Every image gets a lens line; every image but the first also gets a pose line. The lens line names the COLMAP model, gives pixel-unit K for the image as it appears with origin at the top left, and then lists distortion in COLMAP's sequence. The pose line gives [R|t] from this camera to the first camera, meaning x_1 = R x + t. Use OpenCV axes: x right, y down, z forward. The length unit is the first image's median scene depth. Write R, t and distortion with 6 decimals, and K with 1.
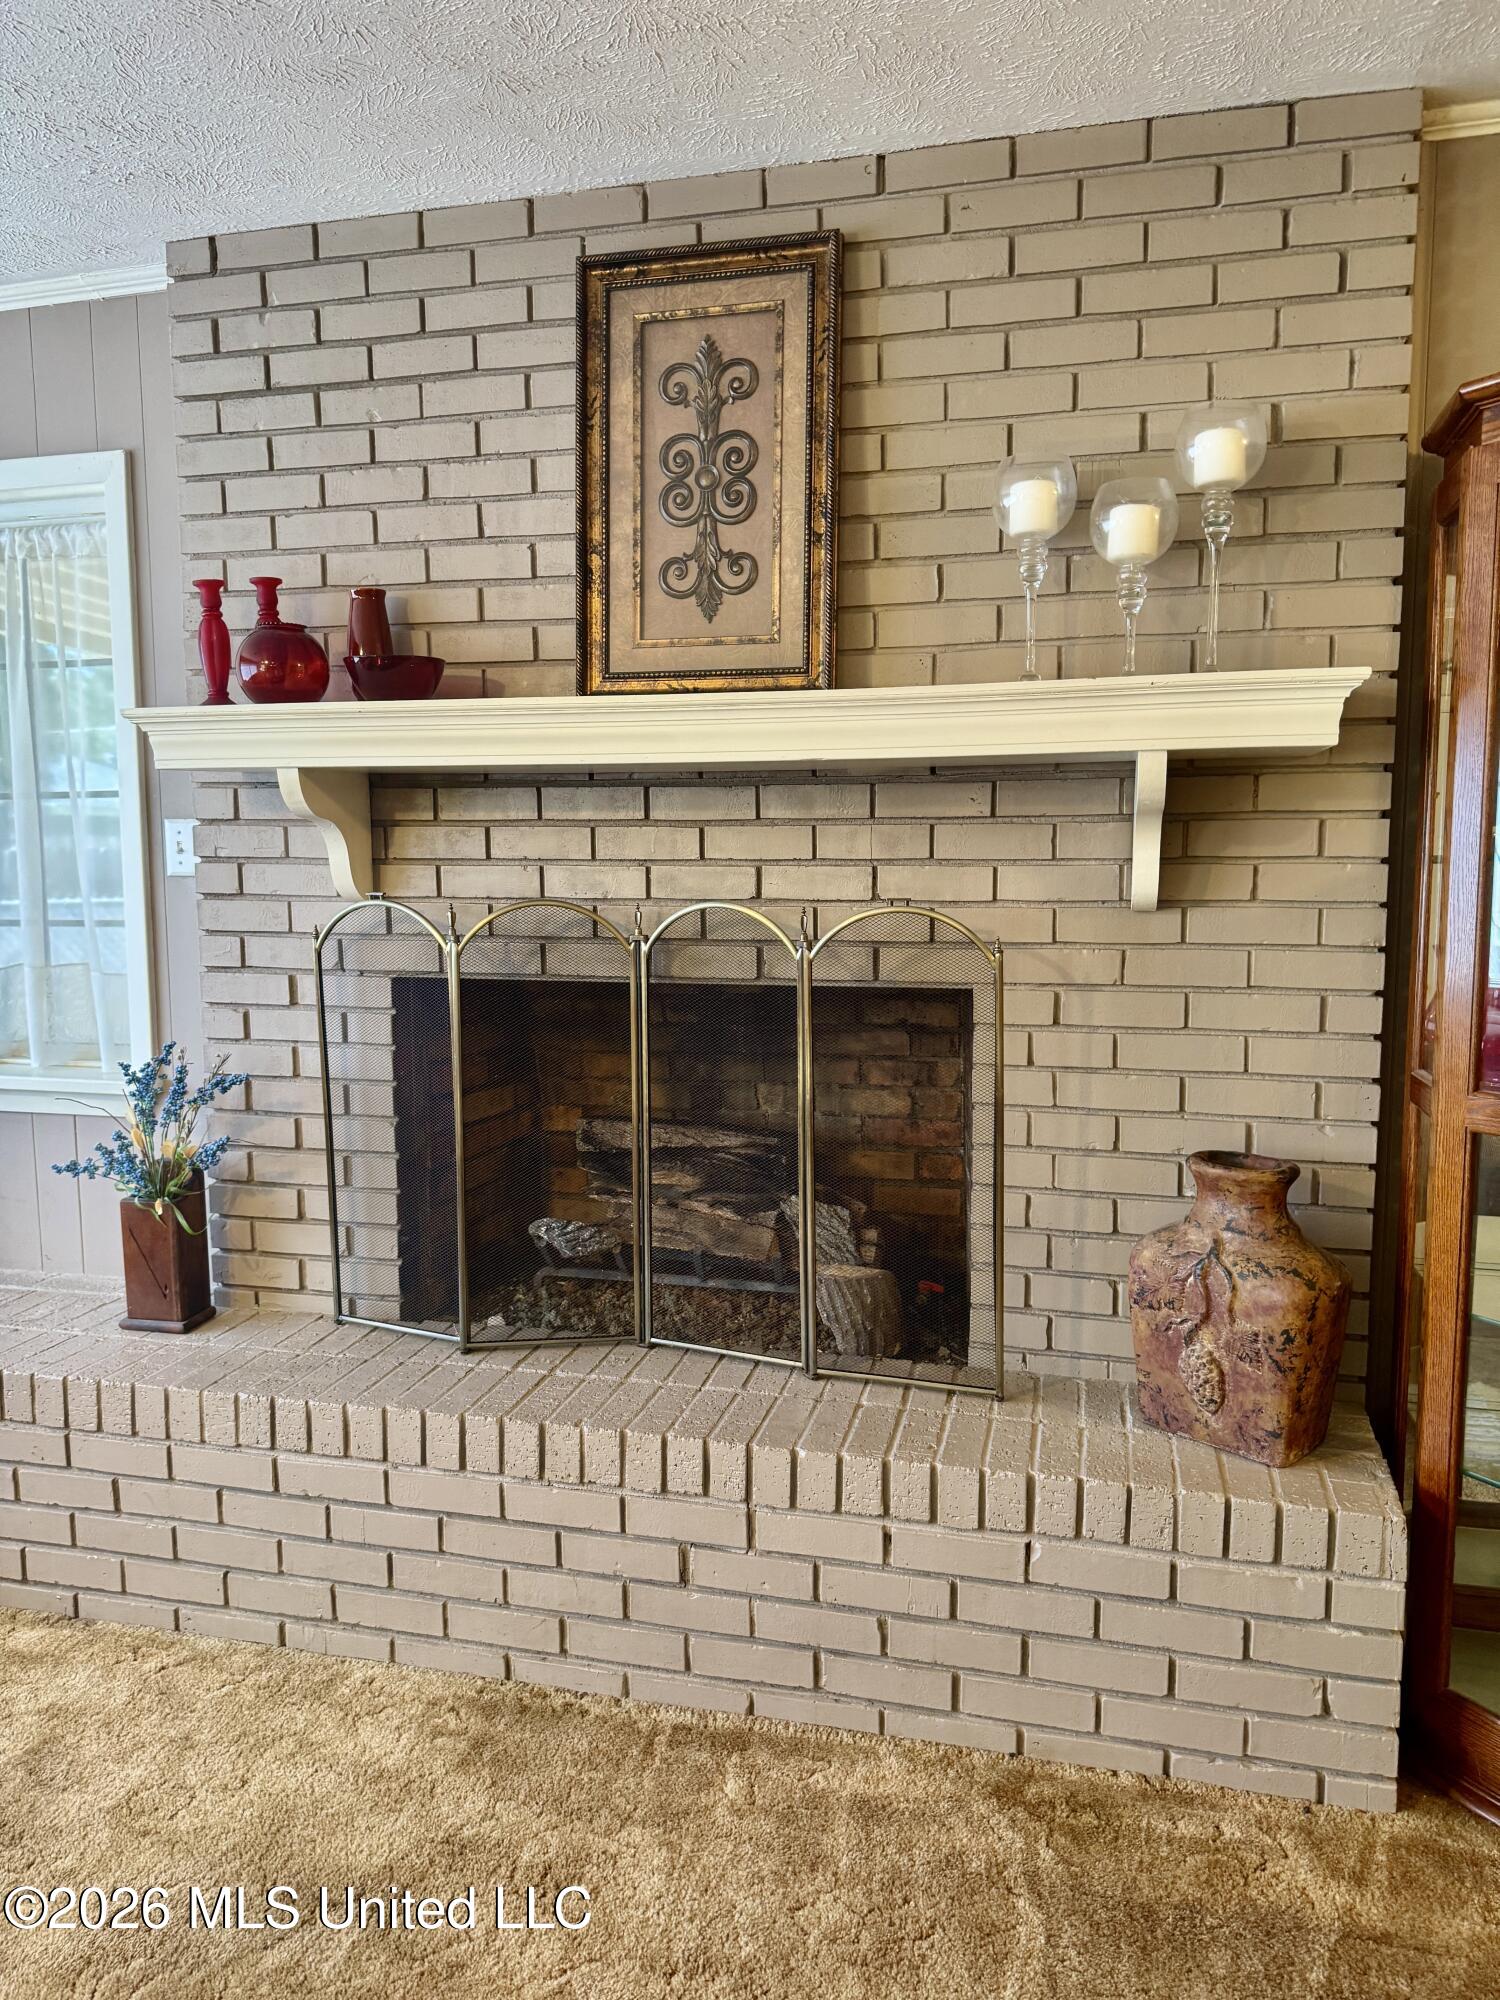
lens RADIAL K [[1399.1, 0, 756.1], [0, 1399.1, 995.3], [0, 0, 1]] dist [0.087054, -0.119735]
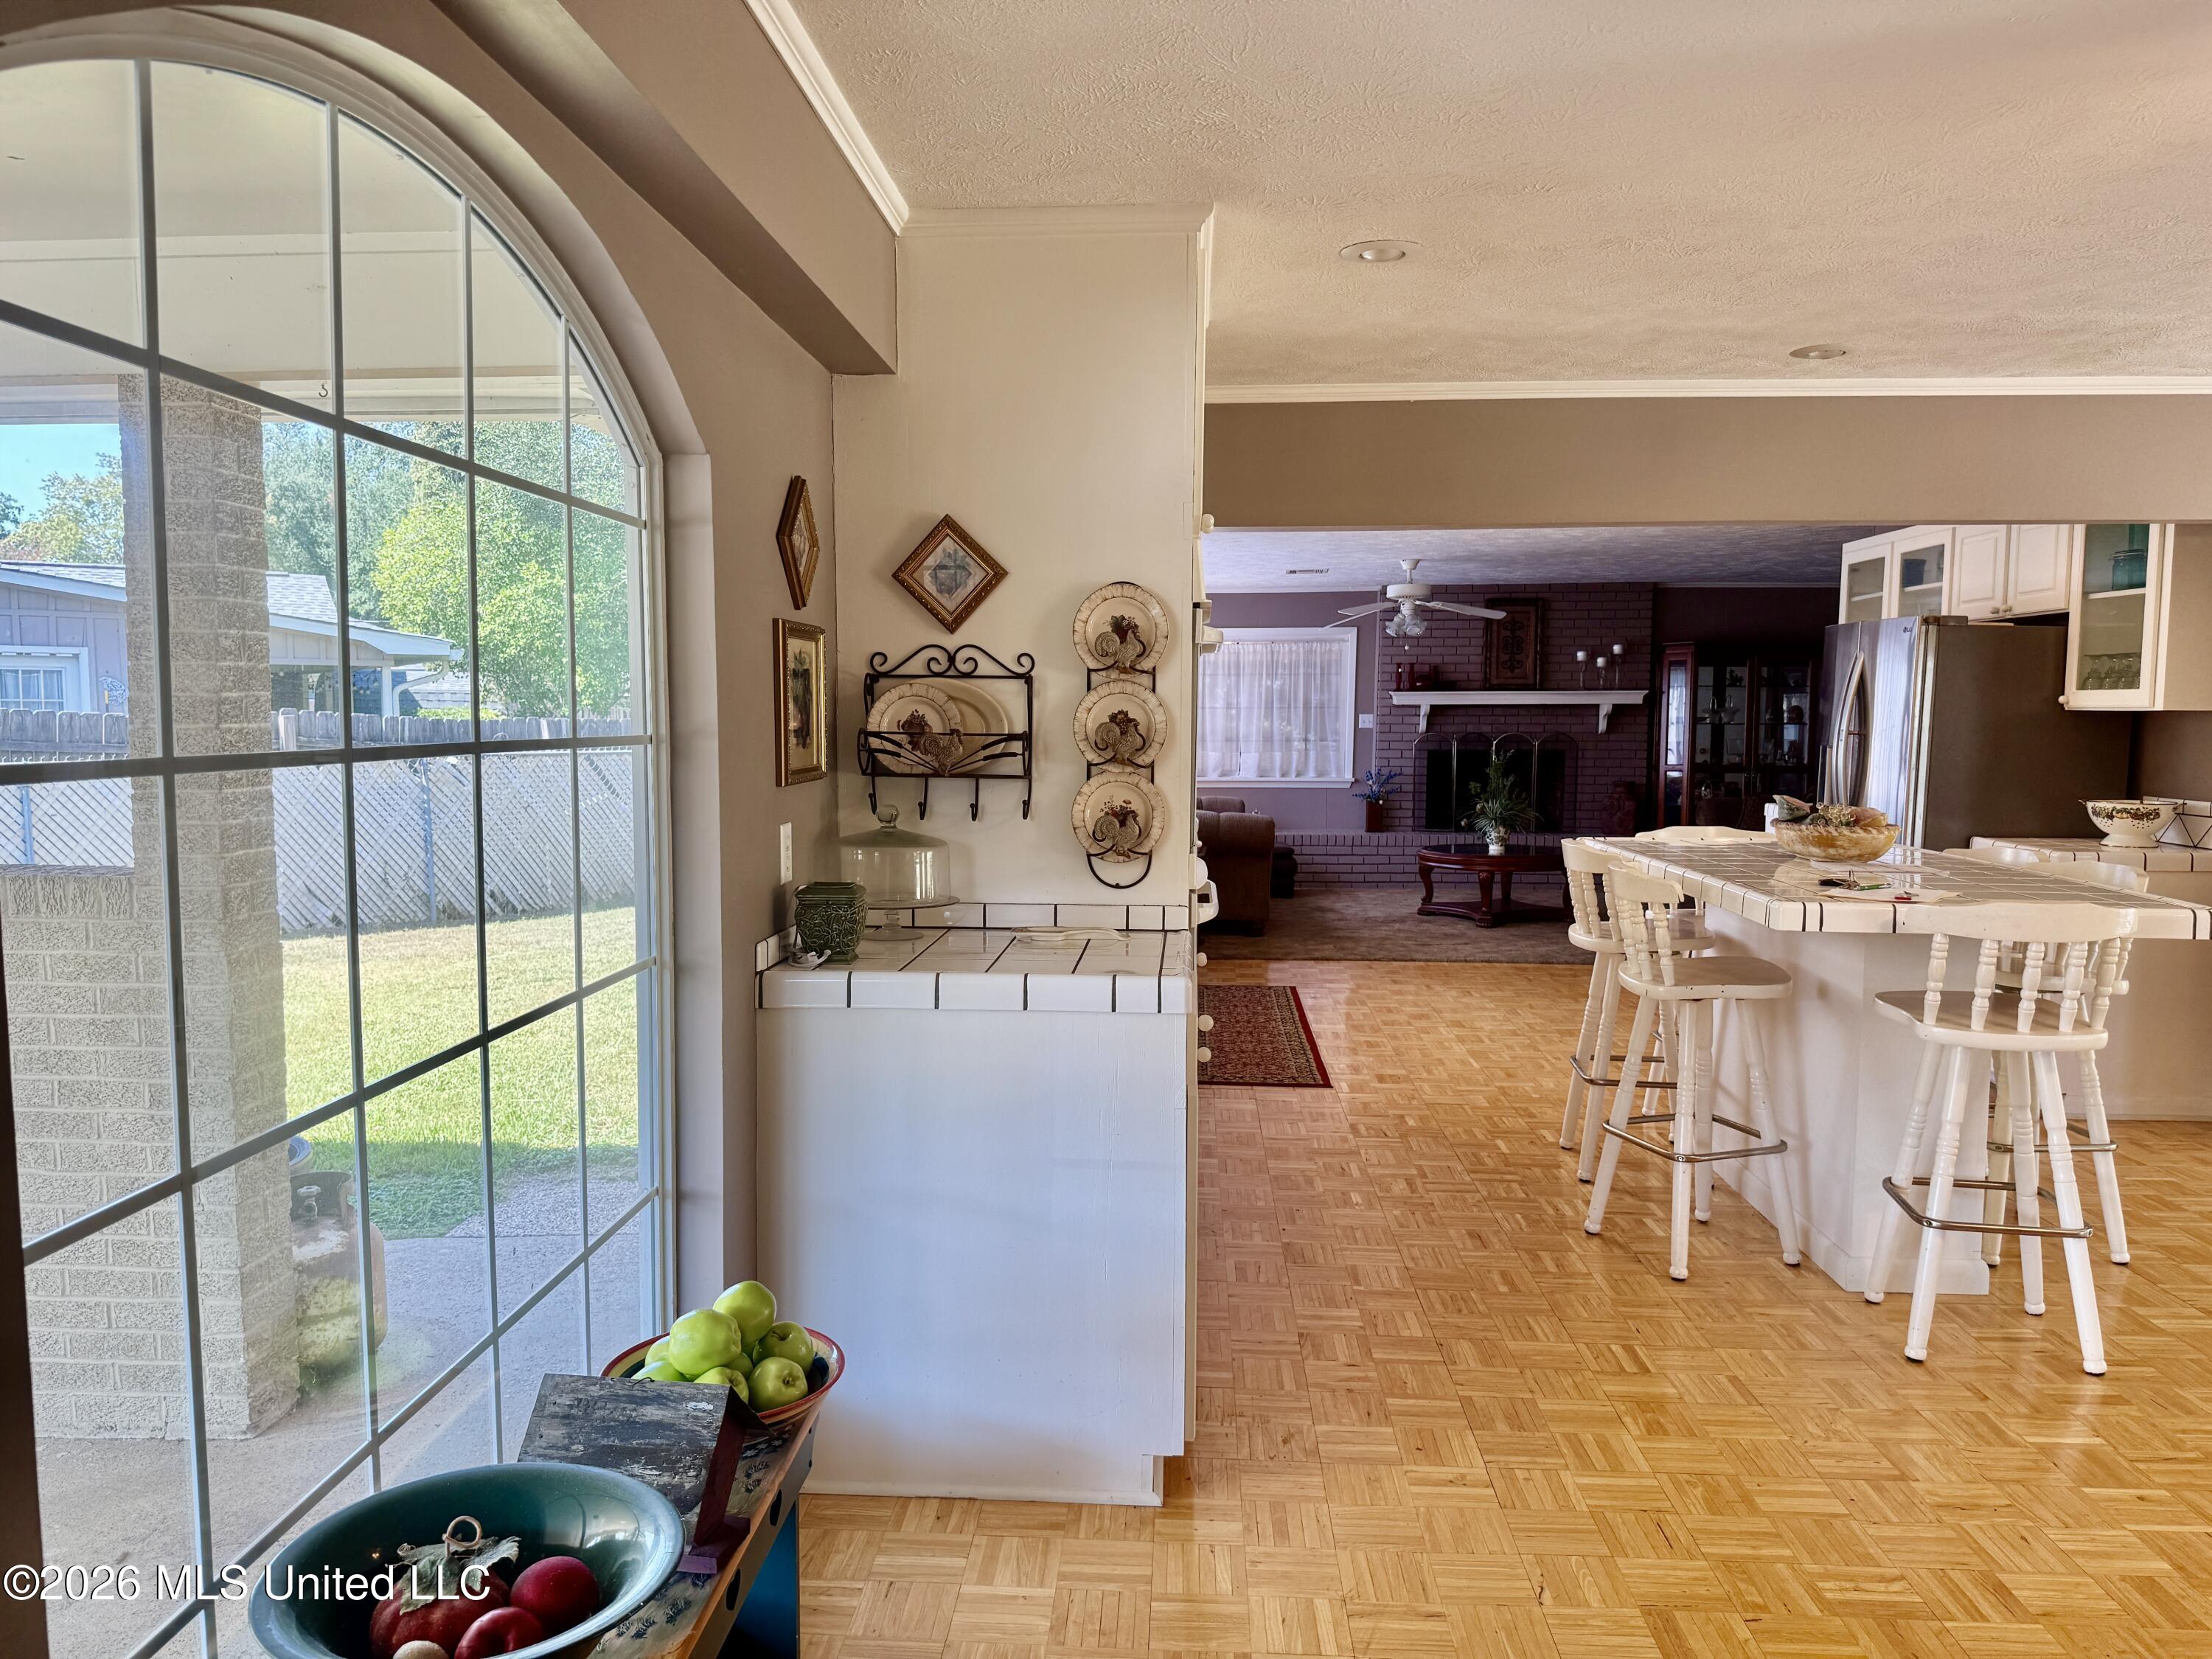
lens RADIAL K [[1547.4, 0, 1093.9], [0, 1547.4, 841.2], [0, 0, 1]] dist [0.087054, -0.119735]
pose [[0.984407, -0.005765, 0.175813, -2.356904], [0.010203, 0.999651, -0.024350, 0.414566], [-0.175611, 0.025764, 0.984122, -3.928371]]
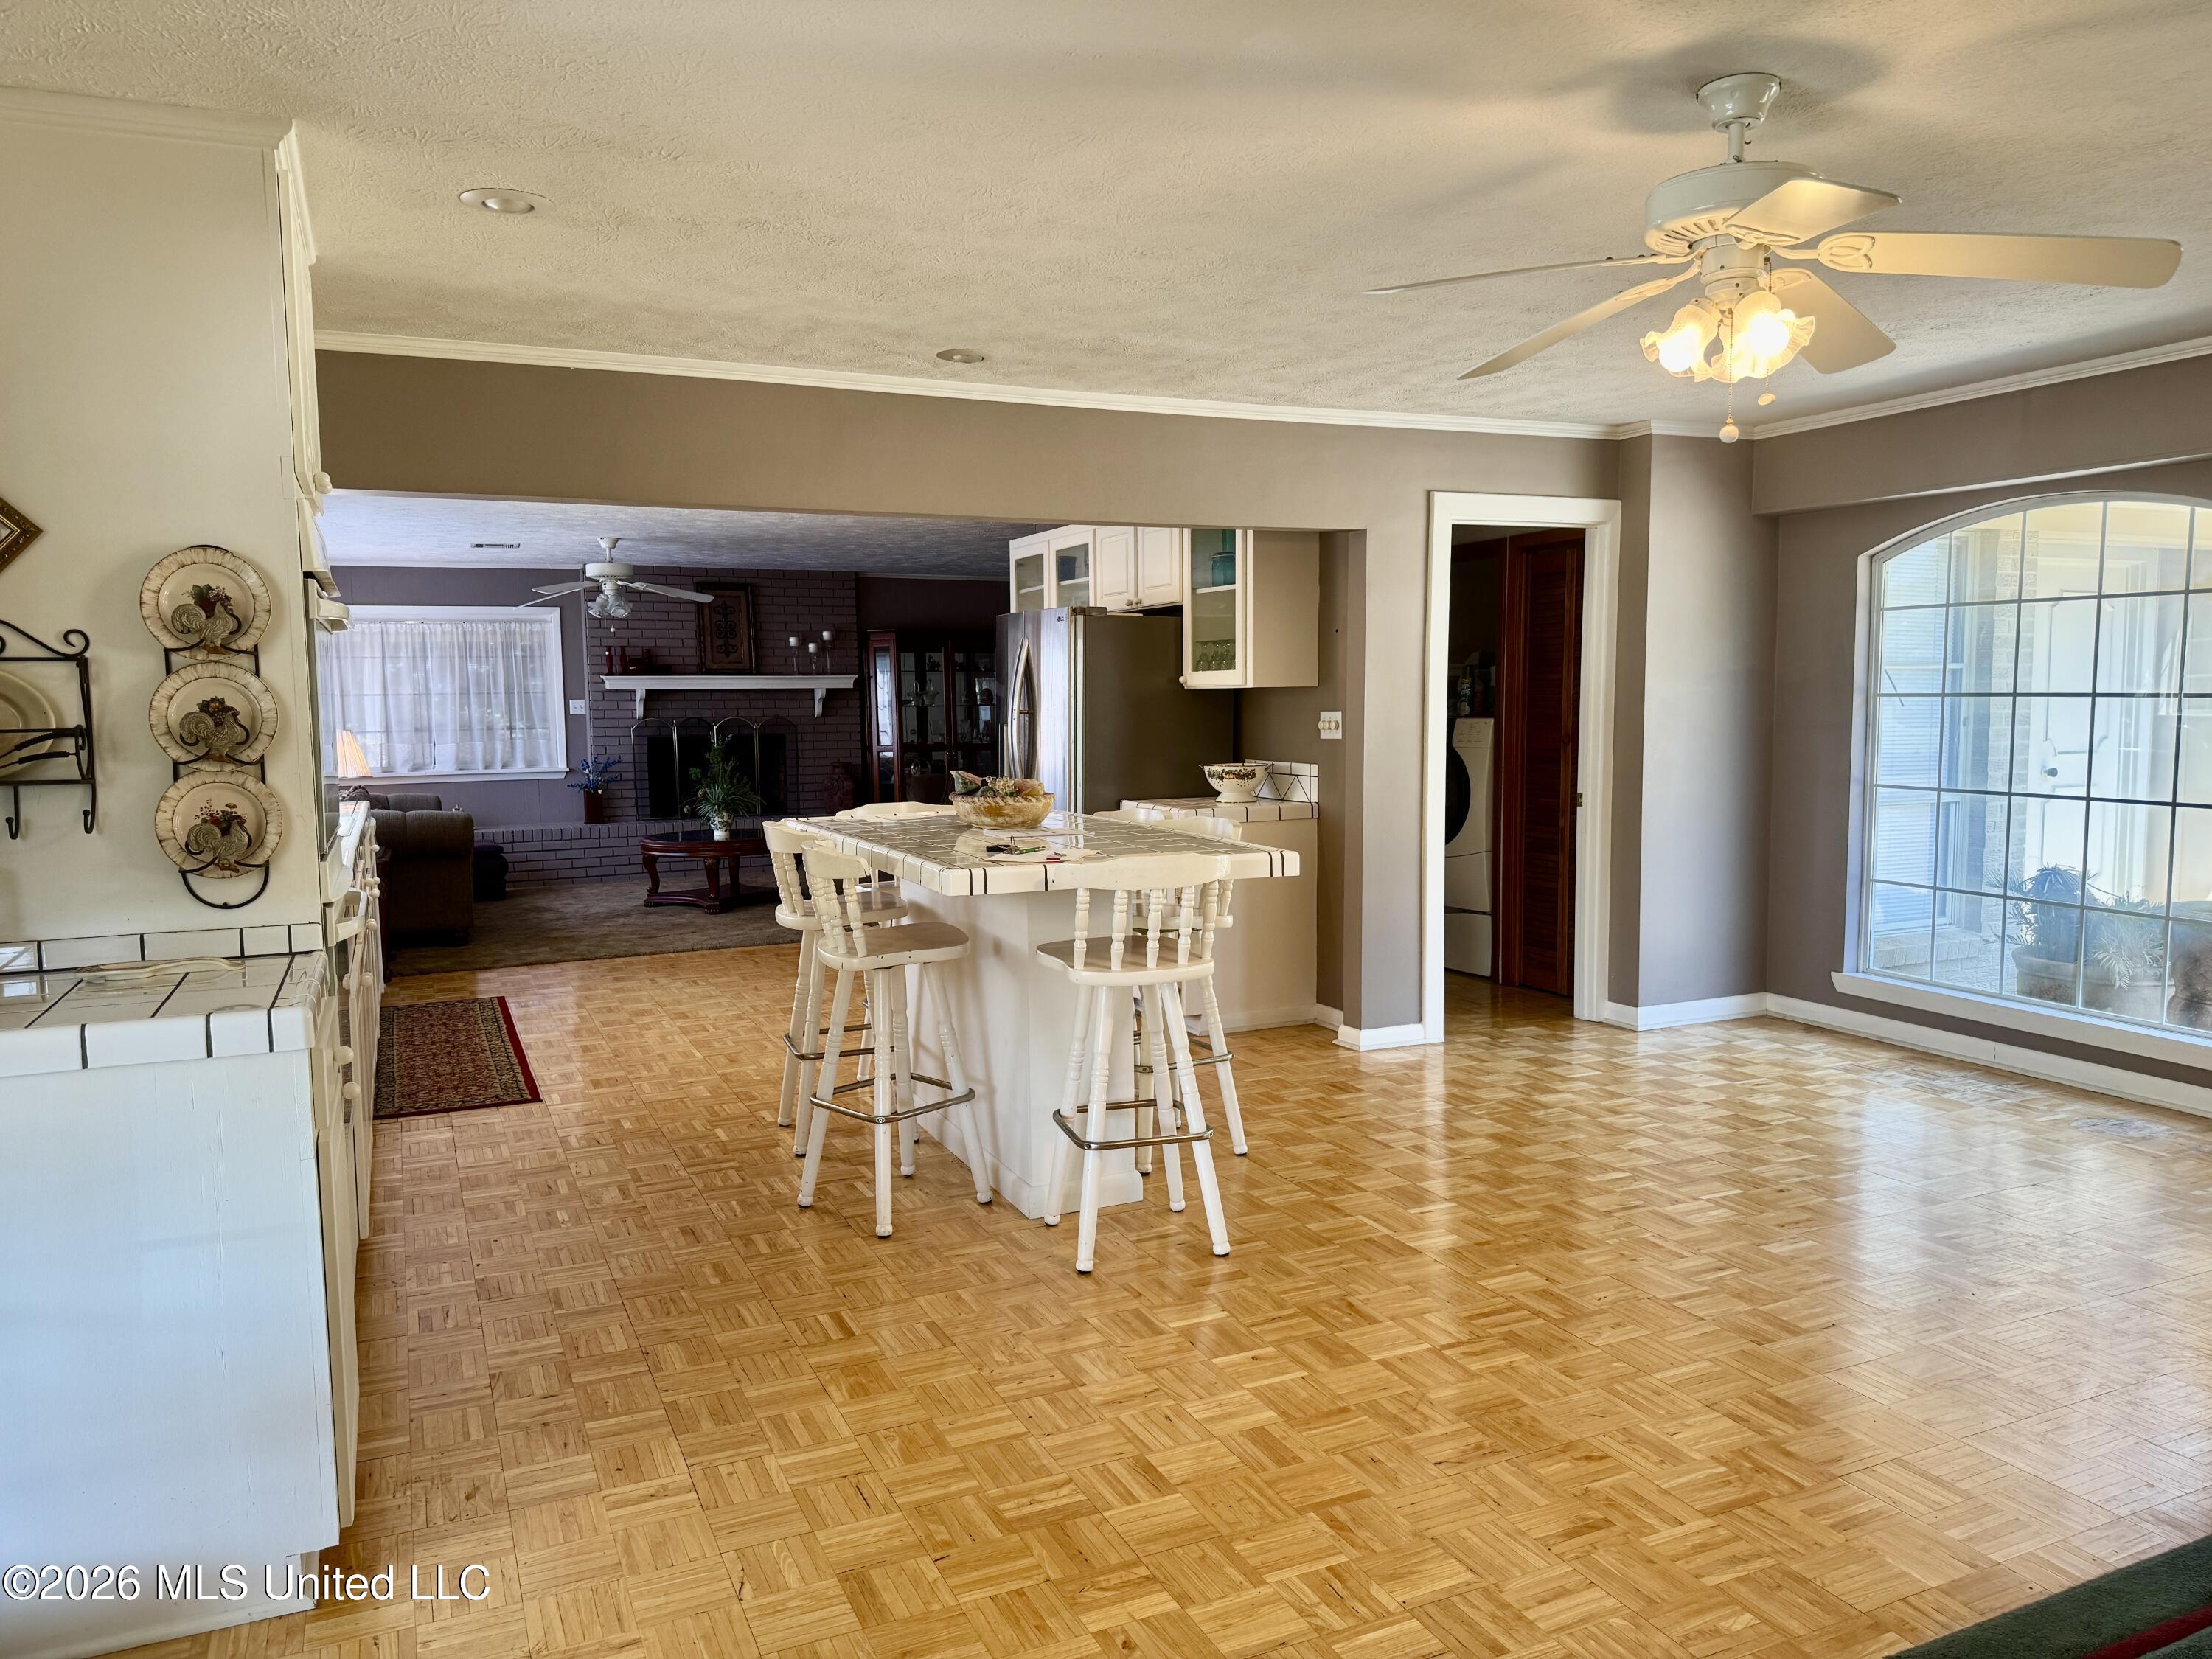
lens RADIAL K [[1547.4, 0, 1109.8], [0, 1547.4, 837.8], [0, 0, 1]] dist [0.087054, -0.119735]
pose [[0.785782, -0.062519, 0.615335, -2.293518], [0.076090, 0.997092, 0.004140, 0.416293], [-0.613805, 0.043568, 0.788255, -3.918771]]
